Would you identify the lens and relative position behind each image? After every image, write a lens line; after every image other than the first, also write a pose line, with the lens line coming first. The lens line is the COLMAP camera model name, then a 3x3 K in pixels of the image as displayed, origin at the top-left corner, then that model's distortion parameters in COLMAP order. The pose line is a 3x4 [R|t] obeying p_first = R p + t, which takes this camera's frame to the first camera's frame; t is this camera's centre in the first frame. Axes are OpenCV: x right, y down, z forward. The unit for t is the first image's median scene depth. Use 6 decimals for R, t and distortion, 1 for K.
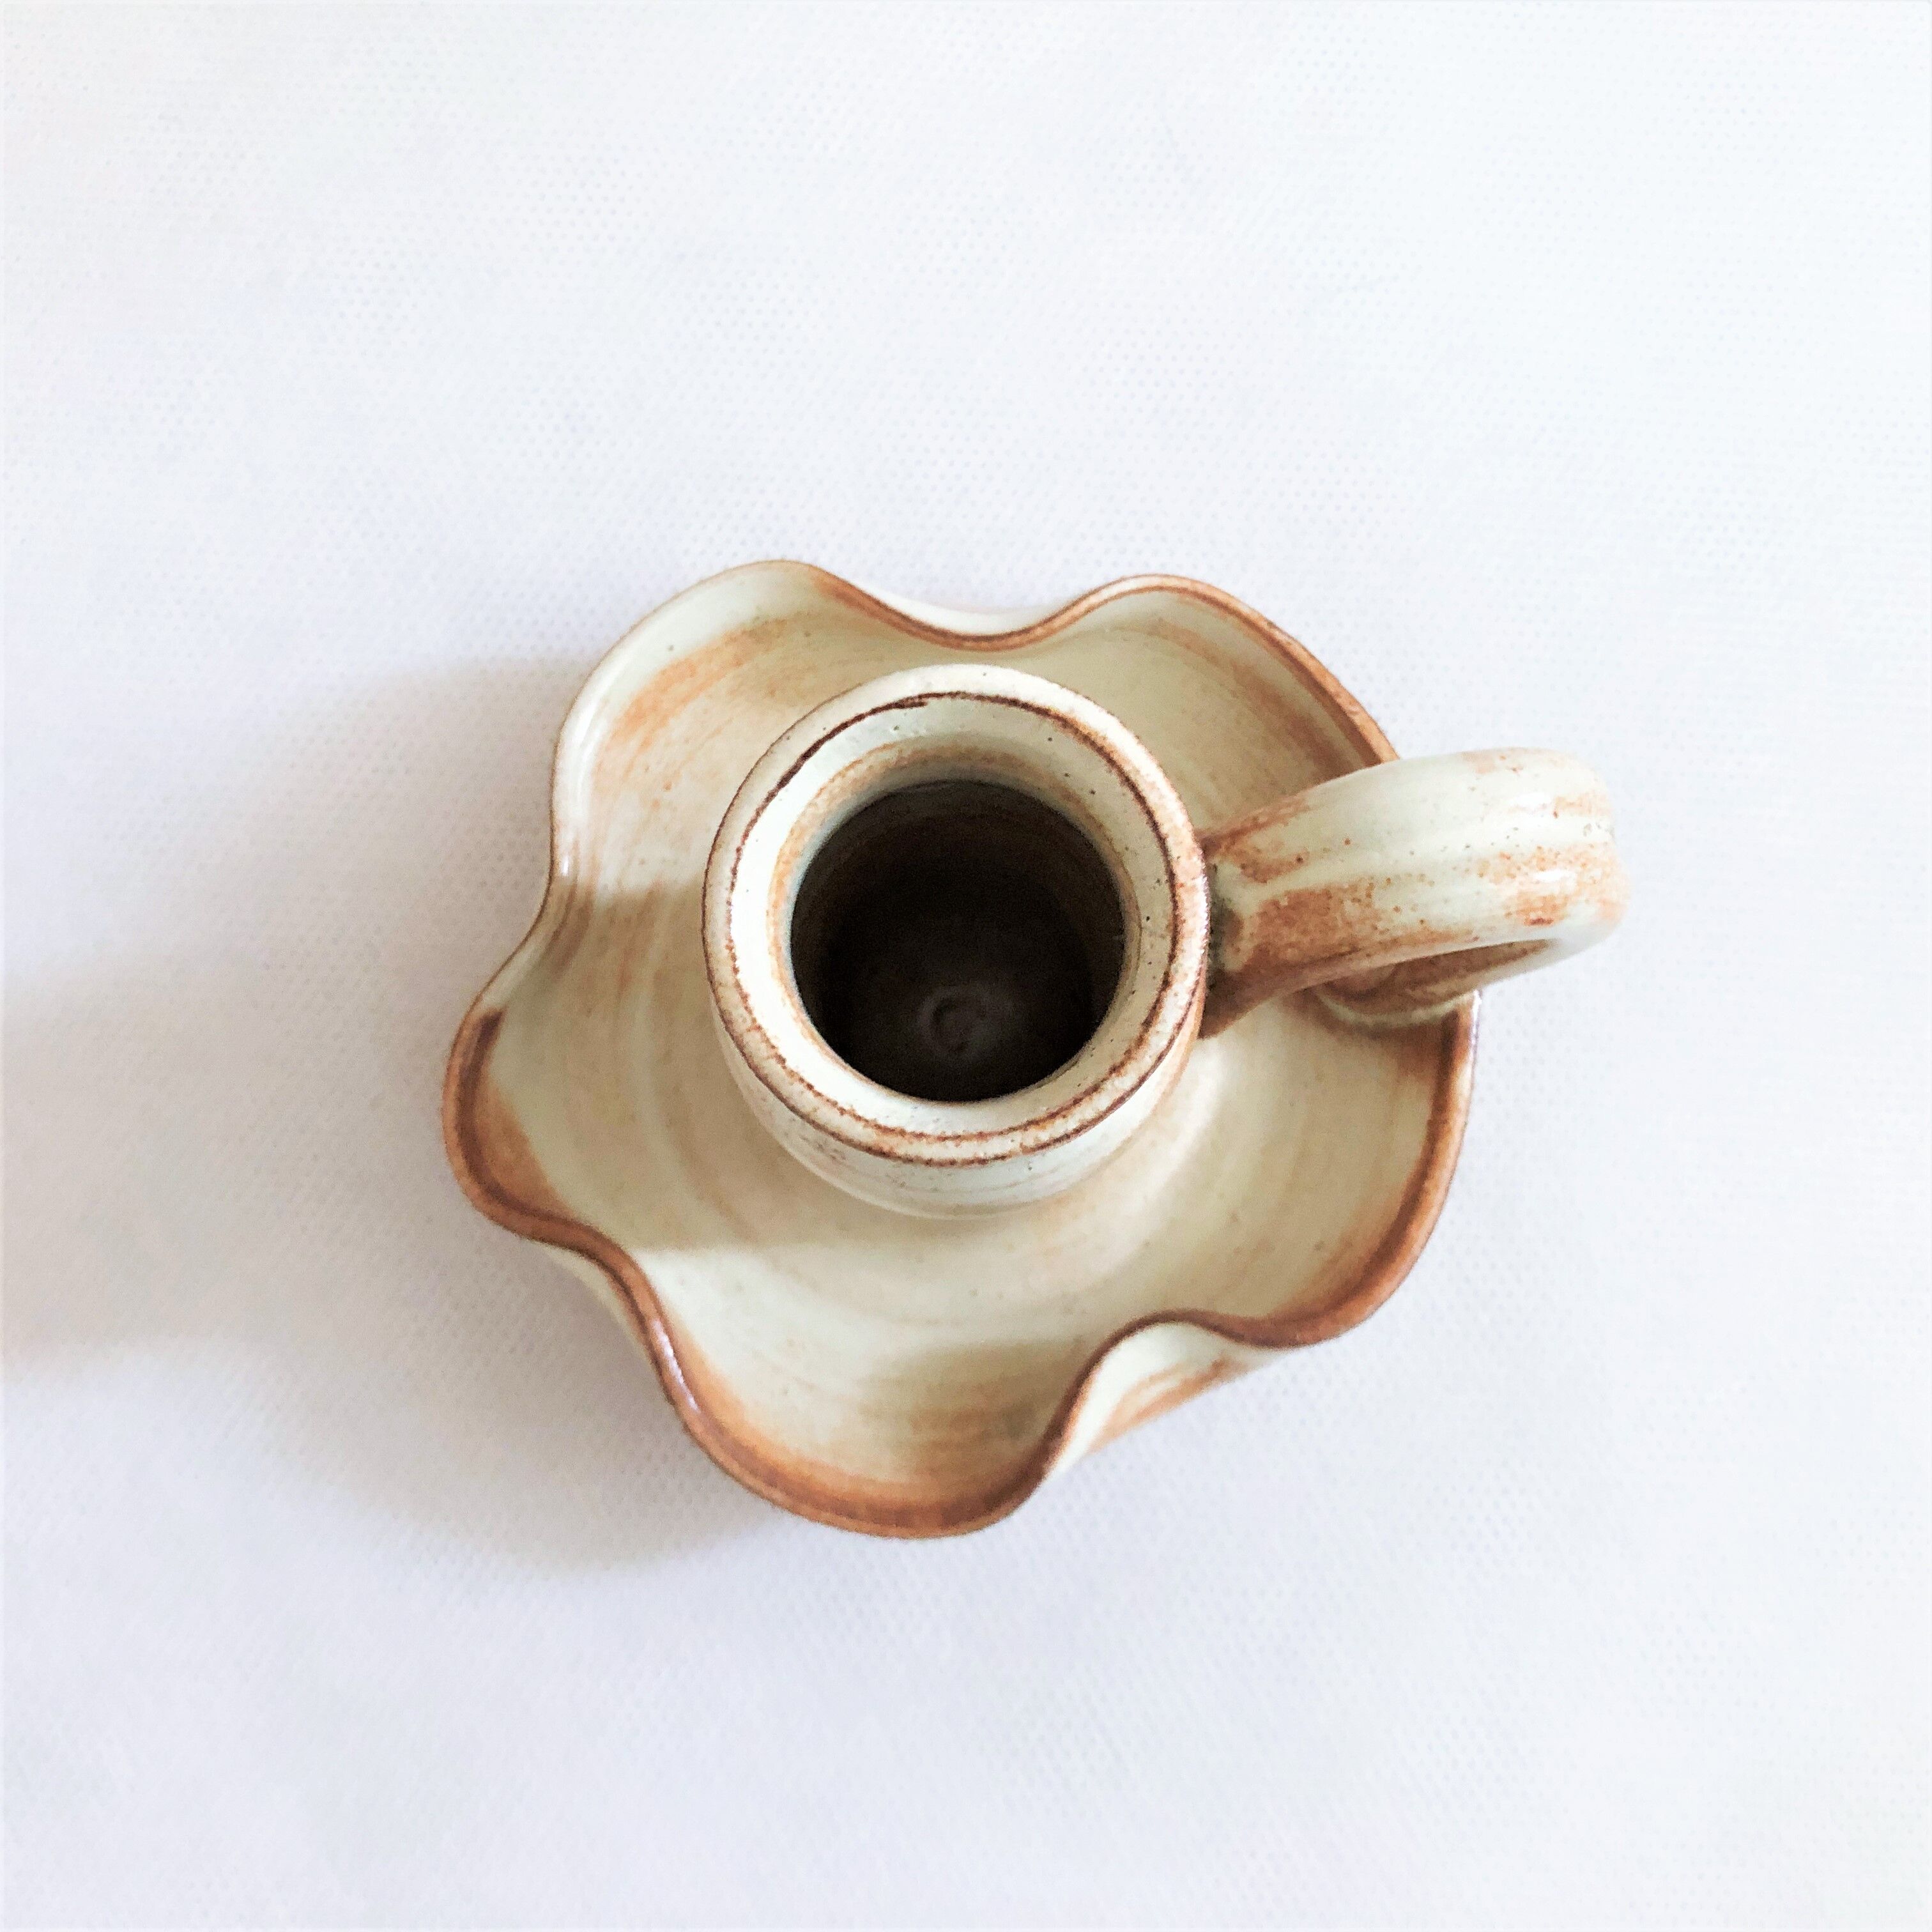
lens RADIAL K [[2213.3, 0, 918.0], [0, 2213.3, 1031.2], [0, 0, 1]] dist [0.055891, -0.000419]
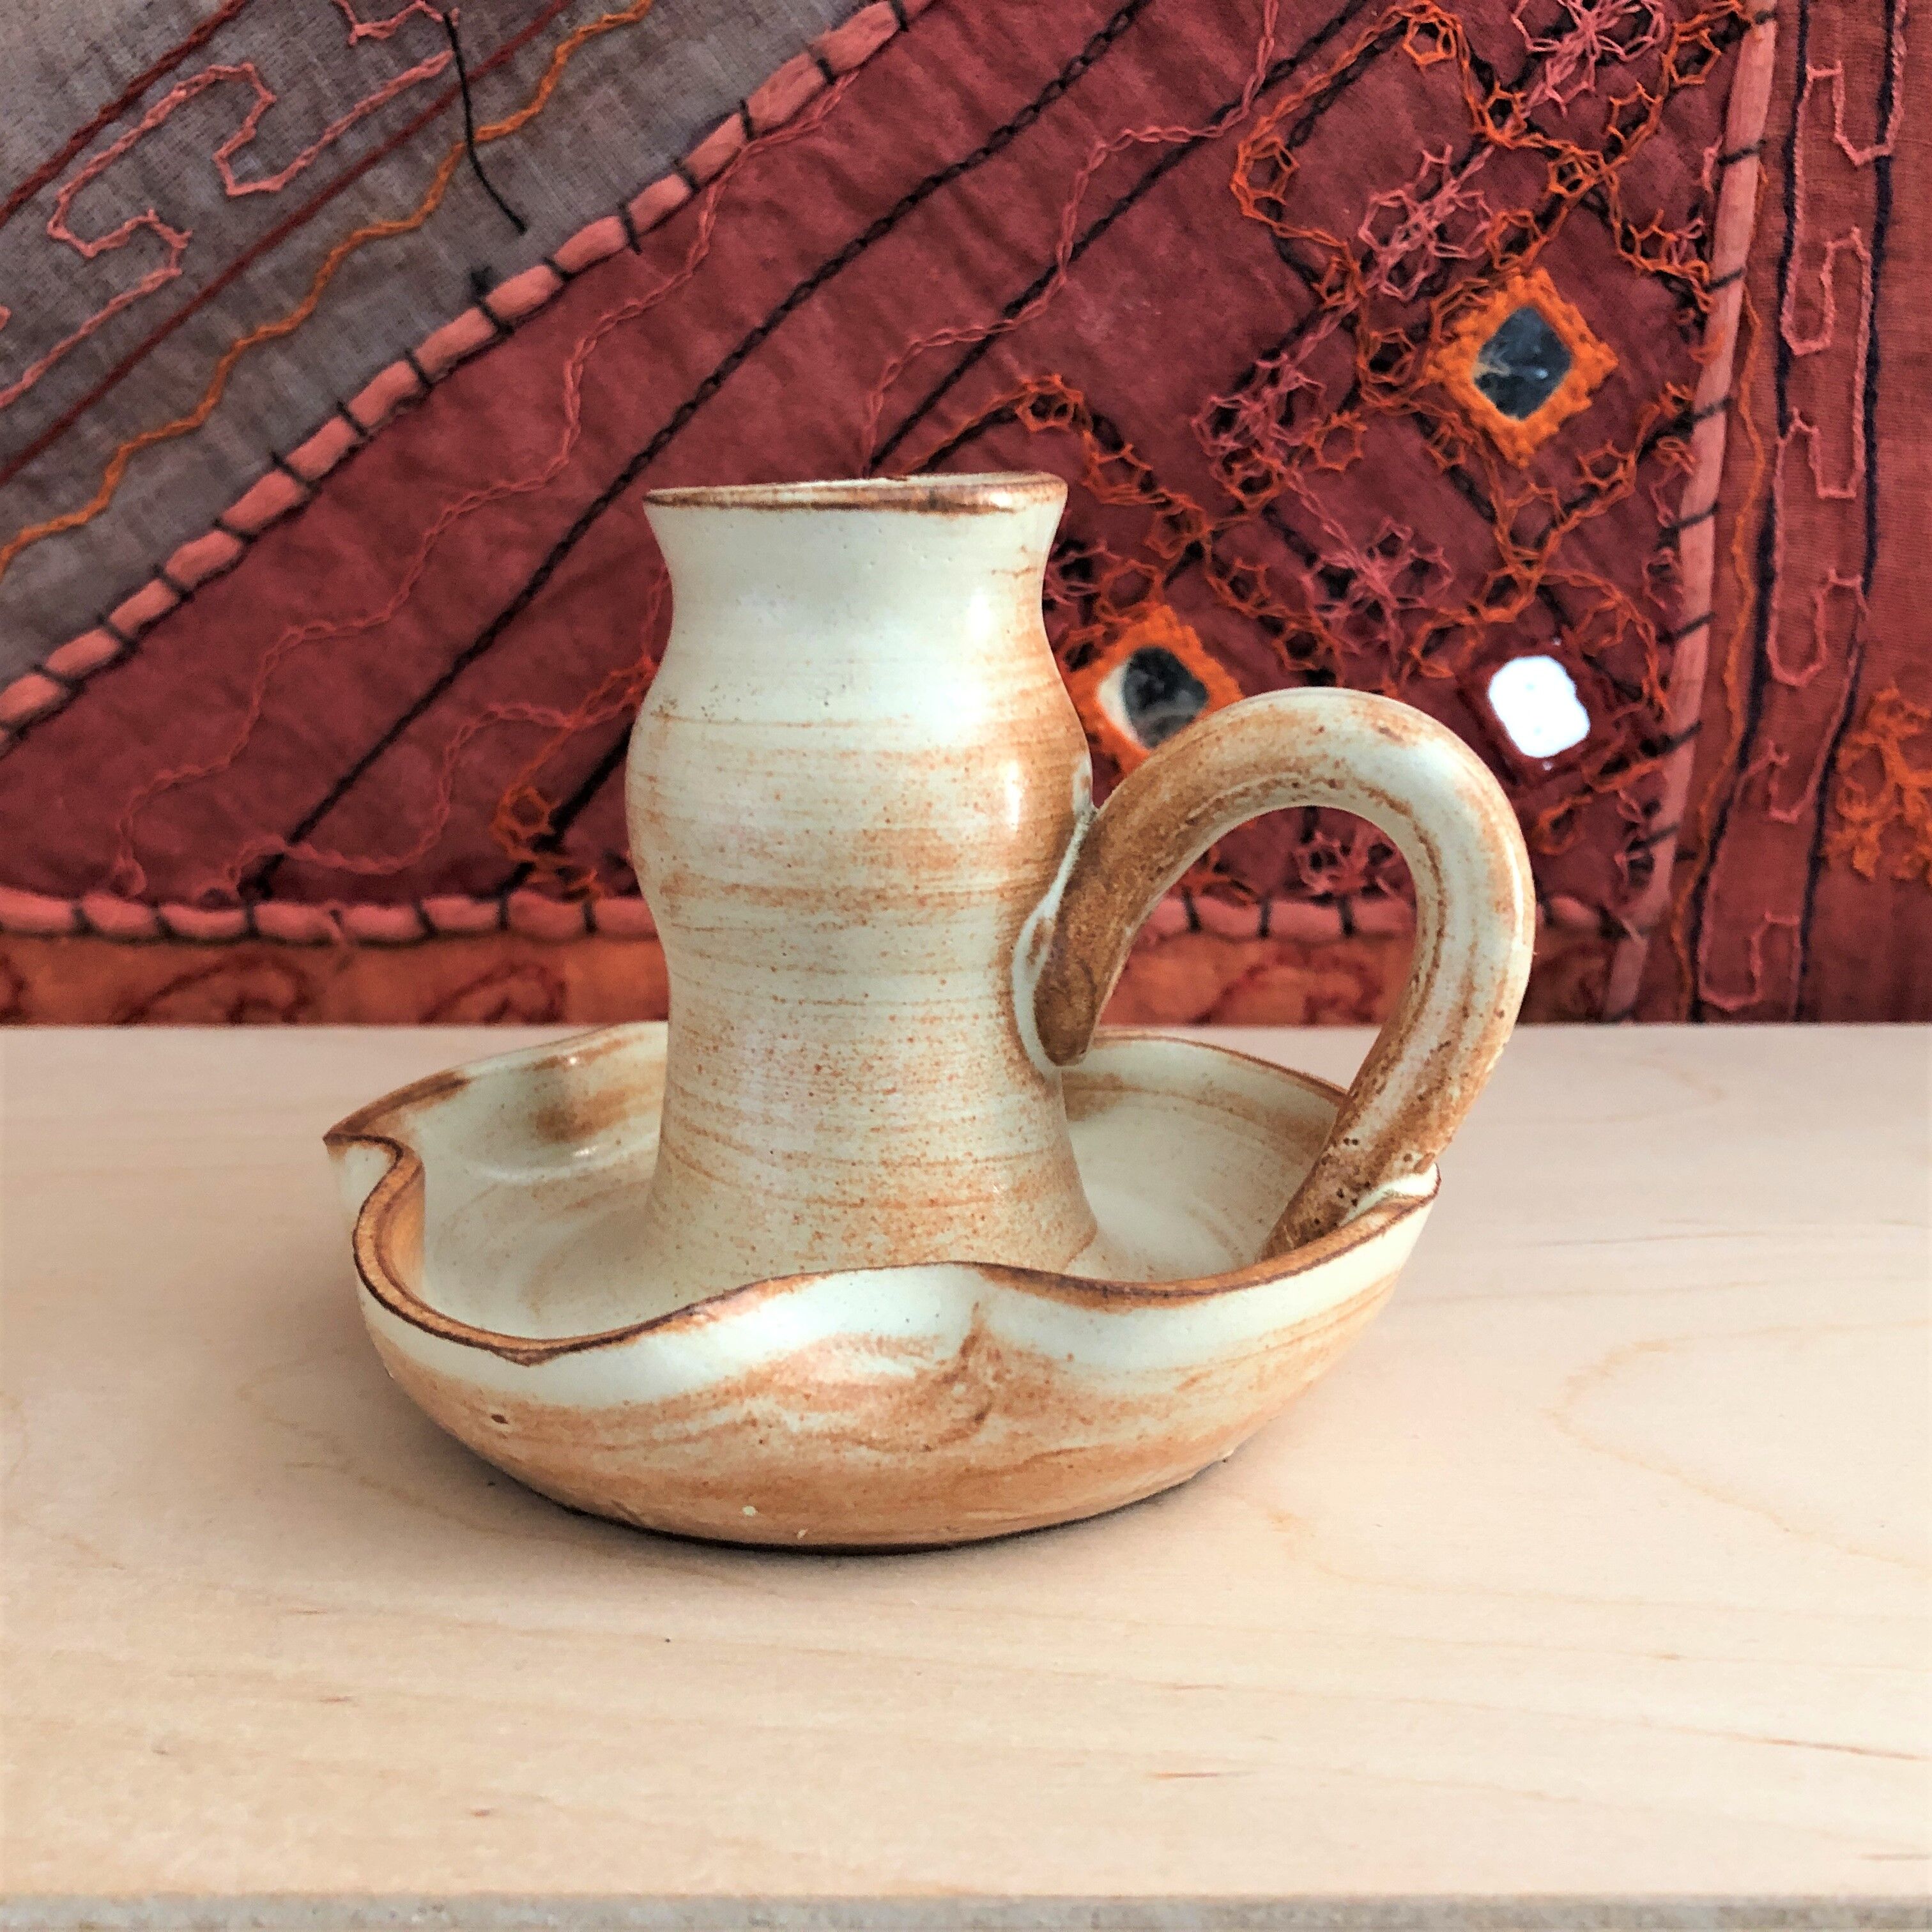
lens RADIAL K [[2135.9, 0, 966.0], [0, 2135.9, 966.0], [0, 0, 1]] dist [0.111478, -0.442180]
pose [[0.914814, 0.100416, -0.391194, 0.498610], [-0.402617, 0.303165, -0.863707, 0.908327], [0.031866, 0.947632, 0.317769, 0.787898]]
